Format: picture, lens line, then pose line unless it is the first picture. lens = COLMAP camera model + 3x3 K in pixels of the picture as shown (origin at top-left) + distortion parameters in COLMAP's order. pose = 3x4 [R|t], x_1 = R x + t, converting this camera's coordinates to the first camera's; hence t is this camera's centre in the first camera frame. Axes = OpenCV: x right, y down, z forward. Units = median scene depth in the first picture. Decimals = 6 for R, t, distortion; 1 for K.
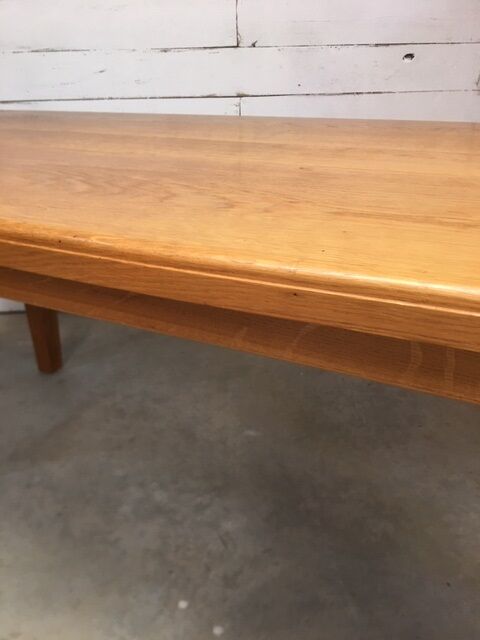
lens RADIAL K [[536.2, 0, 257.8], [0, 536.2, 310.1], [0, 0, 1]] dist [0.075581, -0.128515]
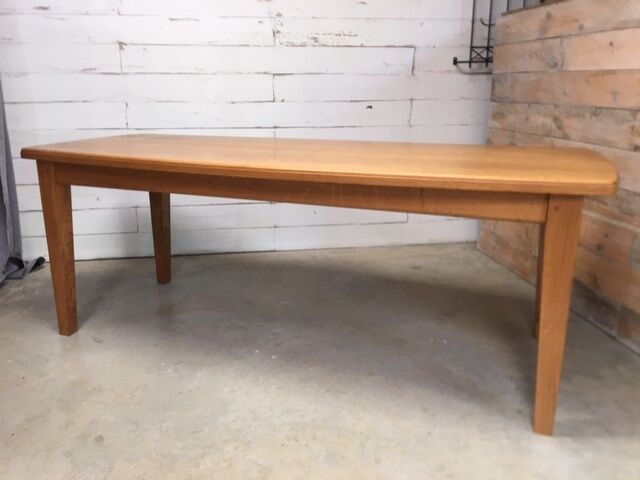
lens RADIAL K [[536.2, 0, 320.0], [0, 536.2, 240.0], [0, 0, 1]] dist [0.075581, -0.128515]
pose [[0.996941, -0.009281, 0.077603, -0.027146], [0.021567, 0.987039, -0.159025, 0.248514], [-0.075122, 0.160213, 0.984220, -0.680072]]
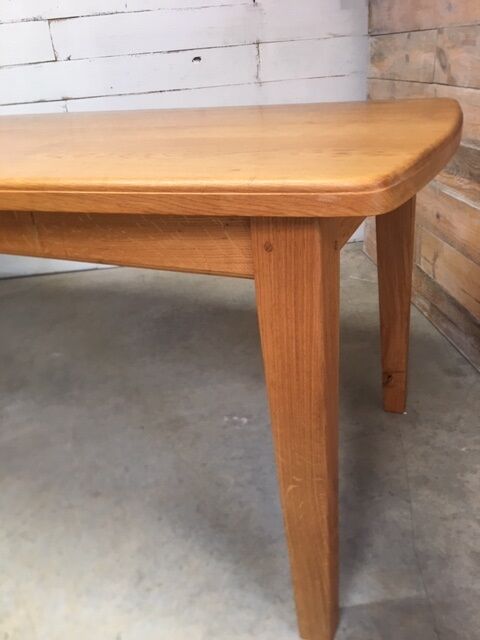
lens RADIAL K [[536.2, 0, 257.8], [0, 536.2, 310.1], [0, 0, 1]] dist [0.075581, -0.128515]
pose [[0.997799, -0.066303, -0.001125, 0.388952], [0.066307, 0.997791, 0.003946, 0.116841], [0.000861, -0.004012, 0.999992, -0.258293]]
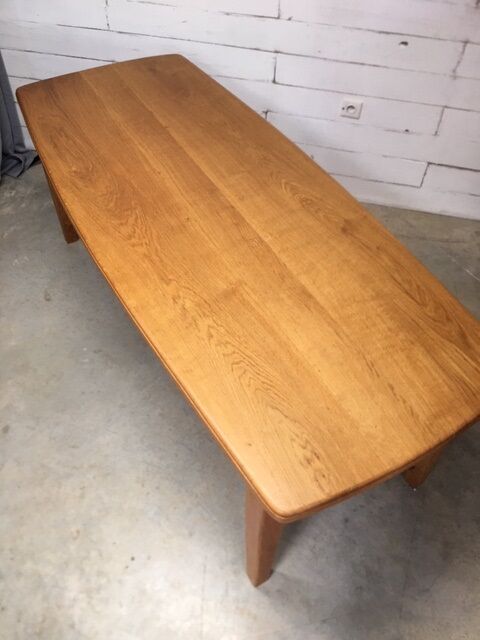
lens RADIAL K [[536.2, 0, 257.8], [0, 536.2, 310.1], [0, 0, 1]] dist [0.075581, -0.128515]
pose [[0.957730, 0.248811, -0.144385, 0.295220], [-0.169879, 0.894224, 0.414131, -0.379877], [0.232153, -0.372097, 0.898693, -0.530534]]
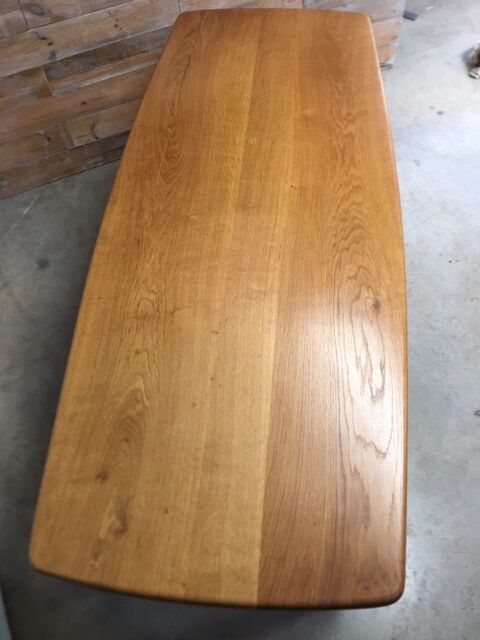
lens RADIAL K [[536.2, 0, 257.8], [0, 536.2, 310.1], [0, 0, 1]] dist [0.075581, -0.128515]
pose [[-0.347640, -0.772335, 0.531643, -0.606041], [0.436777, 0.368337, 0.820703, -0.787436], [-0.829682, 0.517519, 0.209290, 0.330155]]
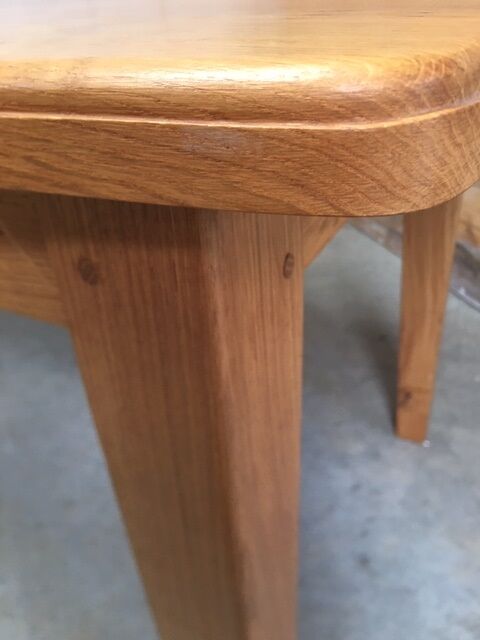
lens RADIAL K [[536.2, 0, 257.8], [0, 536.2, 310.1], [0, 0, 1]] dist [0.075581, -0.128515]
pose [[0.998800, -0.014747, -0.046710, 0.444269], [0.020507, 0.991900, 0.125352, 0.070704], [0.044483, -0.126160, 0.991012, -0.026768]]
